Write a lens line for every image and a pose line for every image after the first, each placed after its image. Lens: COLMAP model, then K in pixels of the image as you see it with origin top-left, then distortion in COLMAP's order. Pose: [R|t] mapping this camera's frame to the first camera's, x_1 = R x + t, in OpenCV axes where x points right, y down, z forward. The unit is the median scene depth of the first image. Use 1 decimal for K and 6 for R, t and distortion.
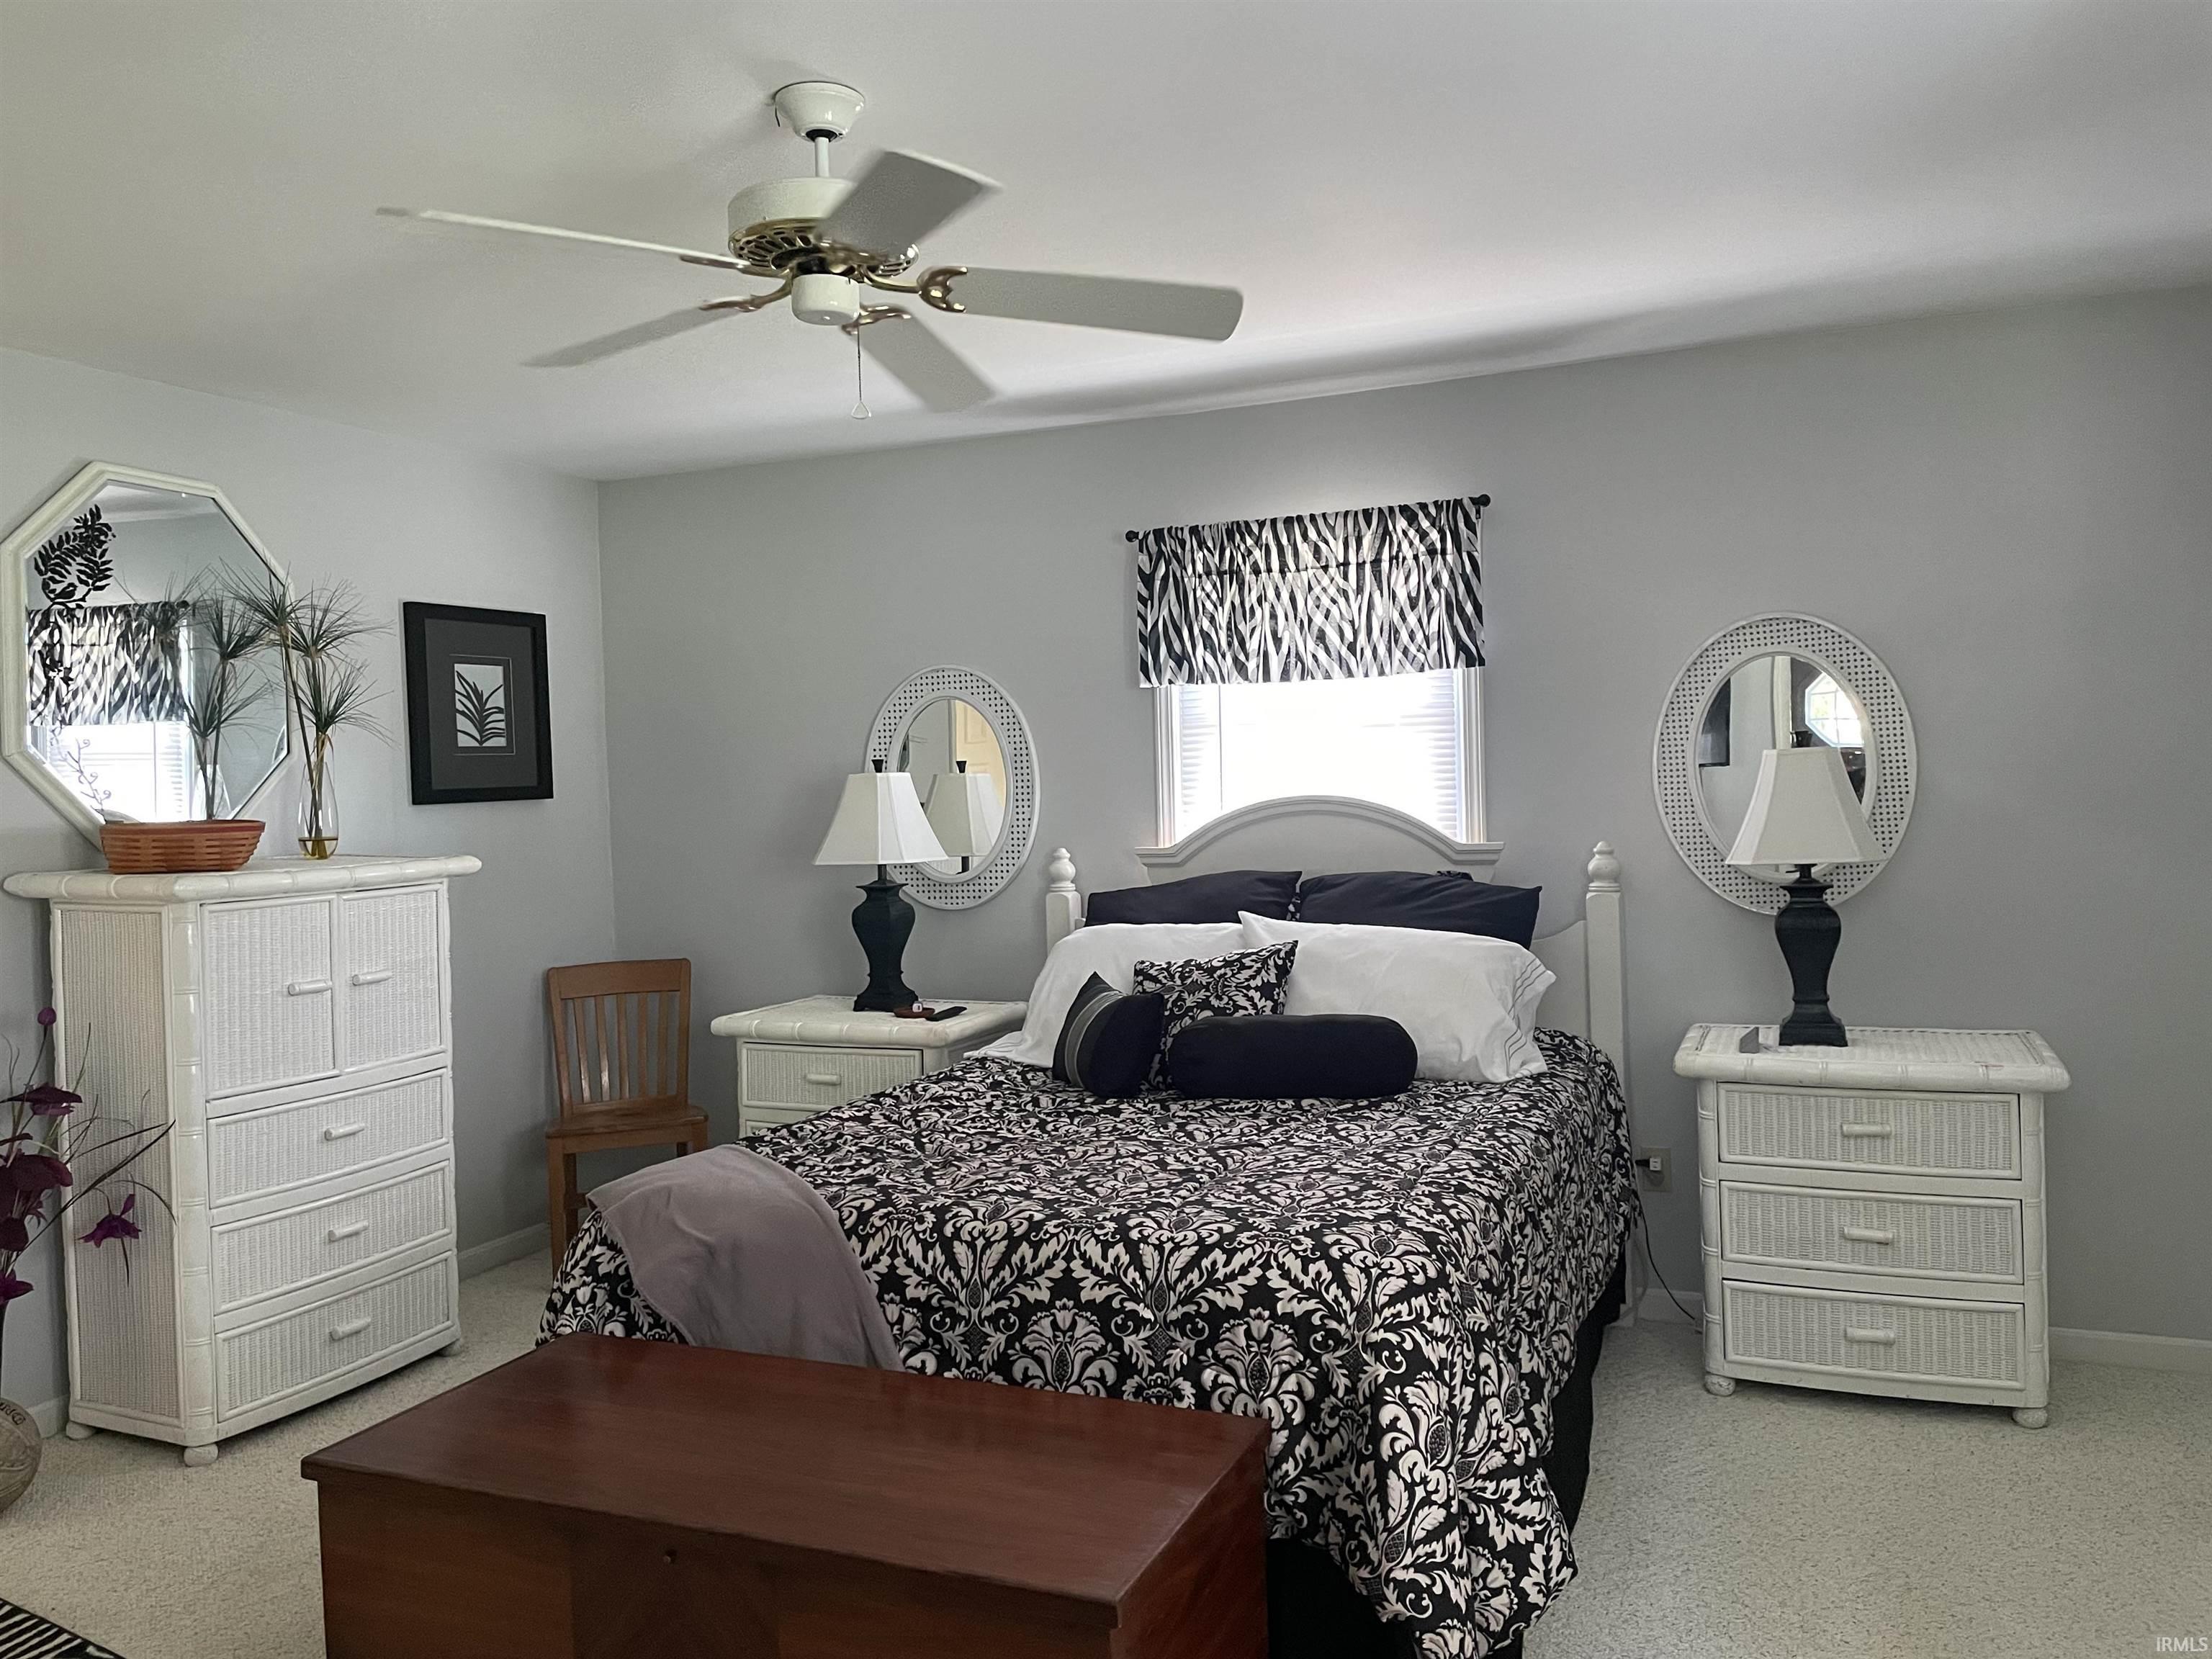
lens RADIAL K [[1637.3, 0, 1121.6], [0, 1637.3, 829.6], [0, 0, 1]] dist [0.055275, -0.003071]
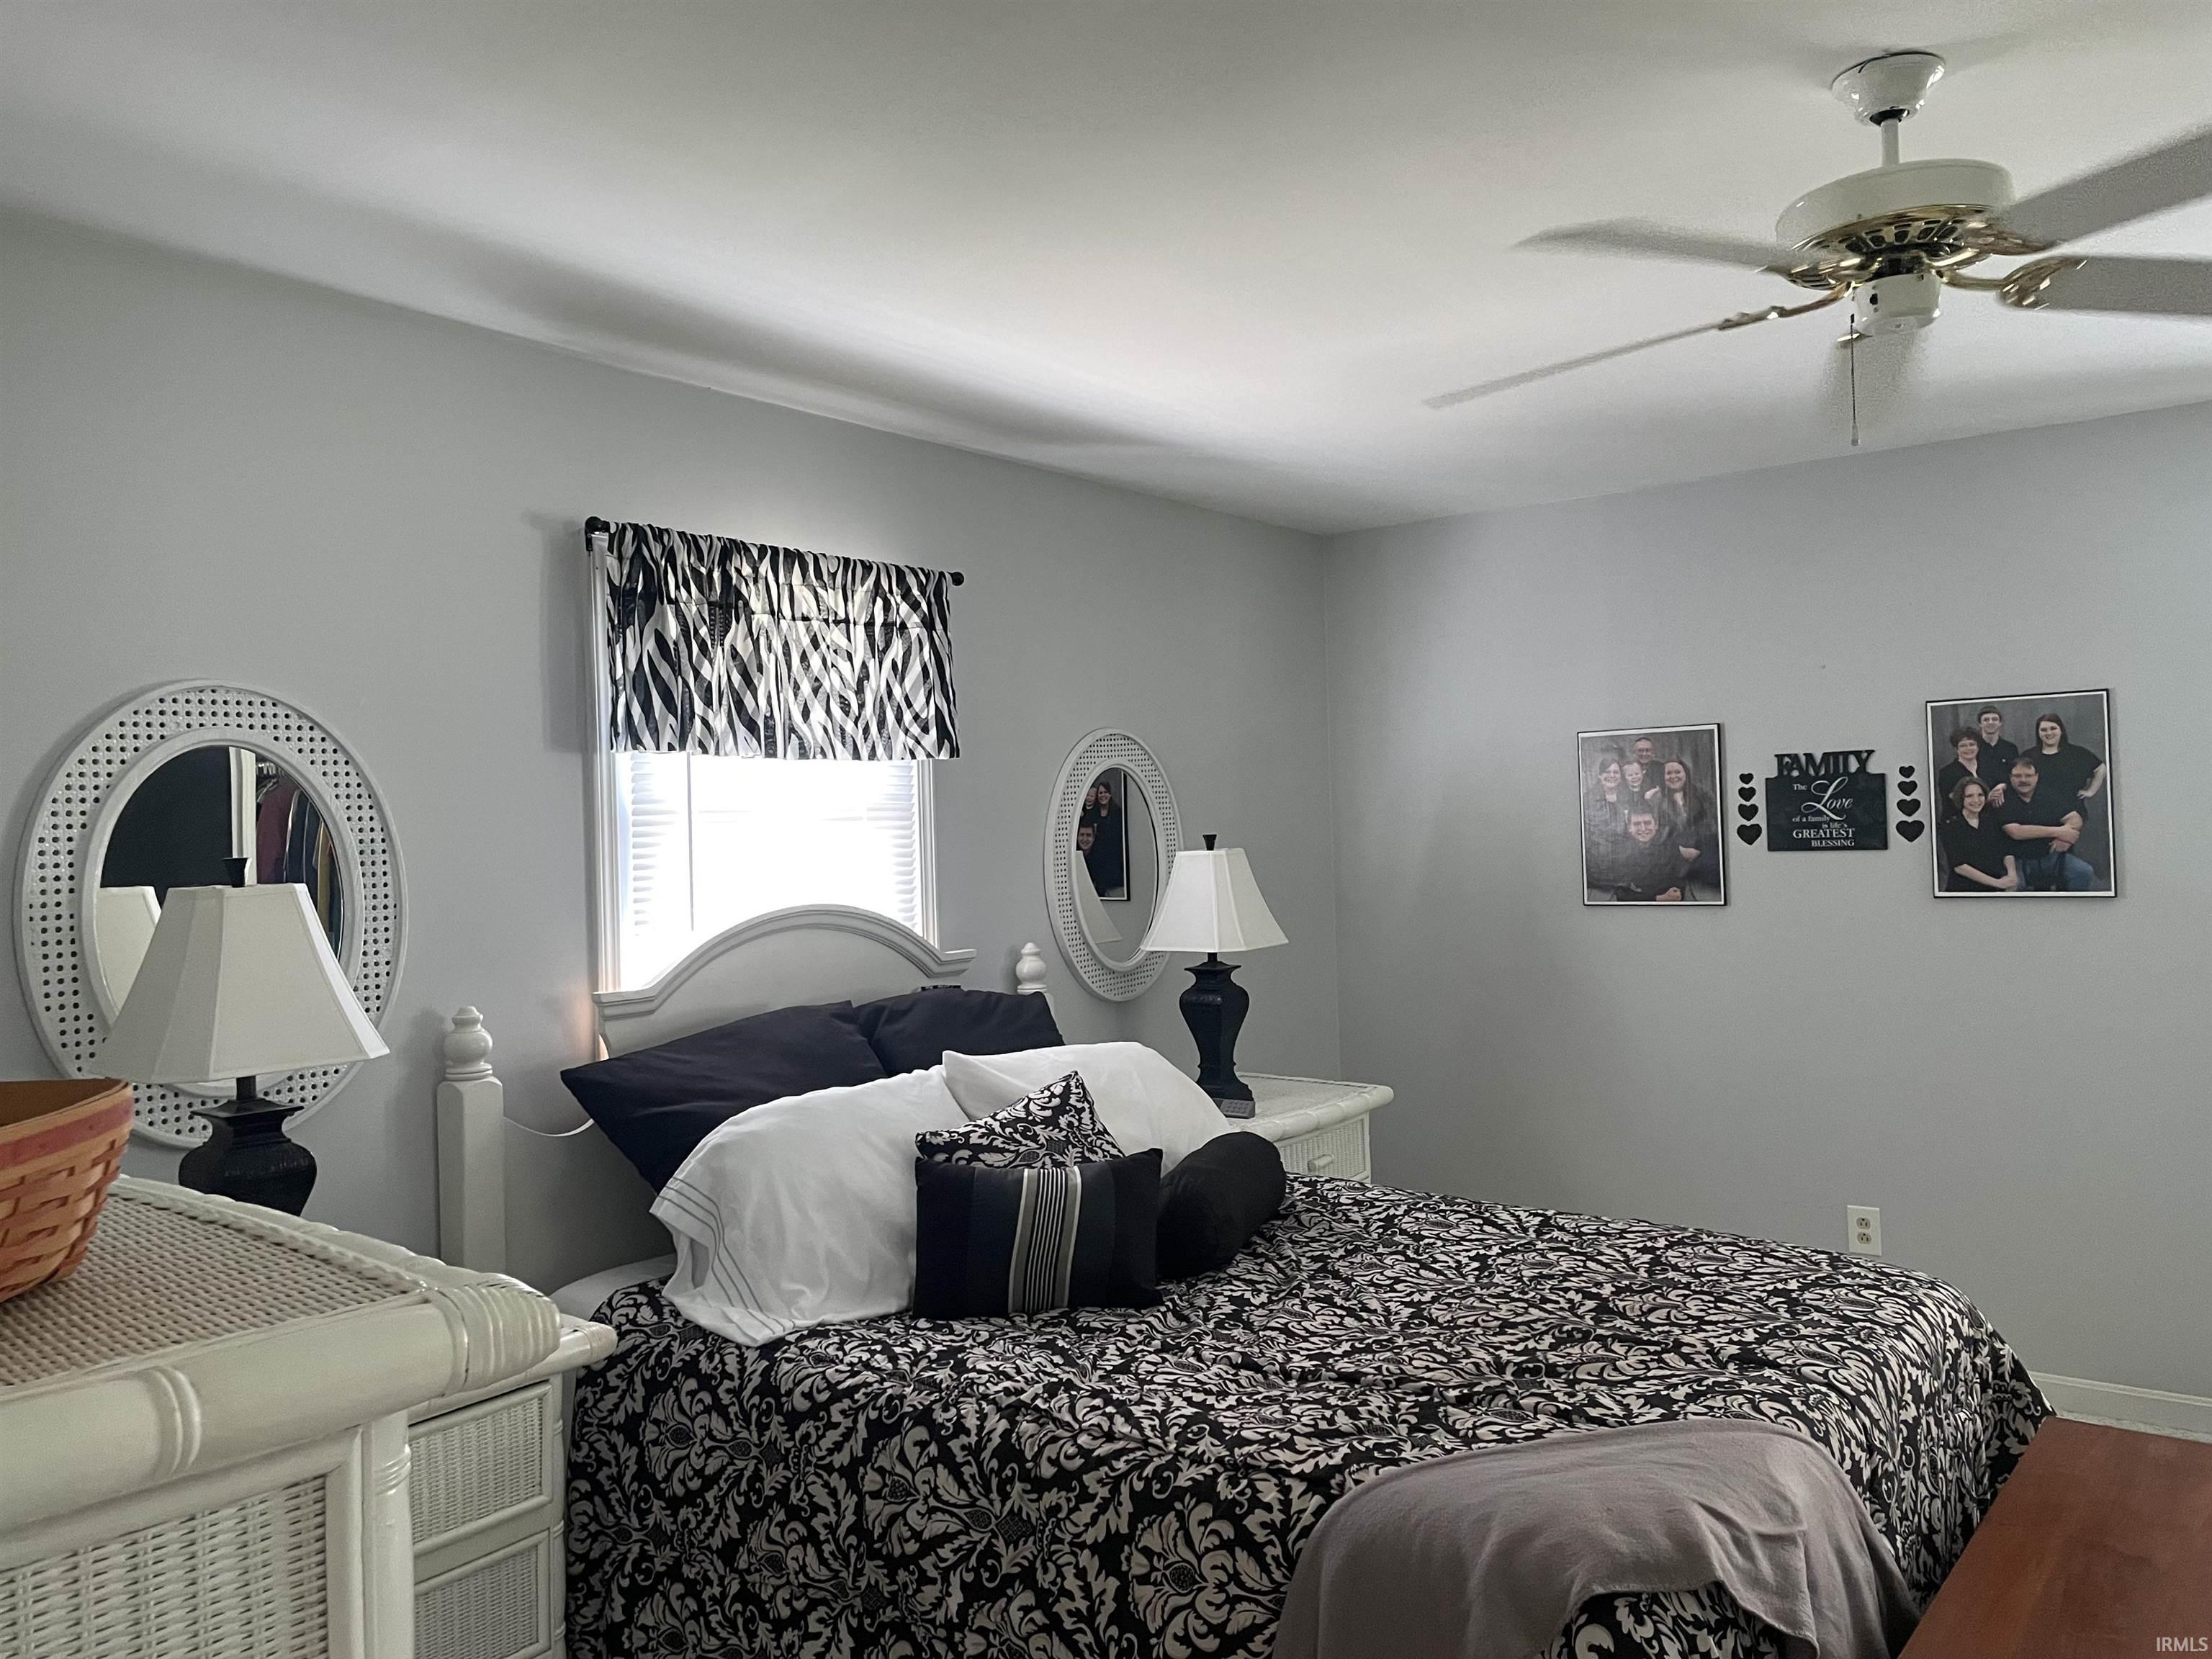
lens RADIAL K [[1677.8, 0, 1125.7], [0, 1677.8, 801.3], [0, 0, 1]] dist [0.069626, -0.083028]
pose [[0.252040, 0.038244, 0.966961, -0.682586], [0.047190, 0.997544, -0.051754, -0.023732], [-0.966566, 0.058675, 0.249616, 0.709661]]
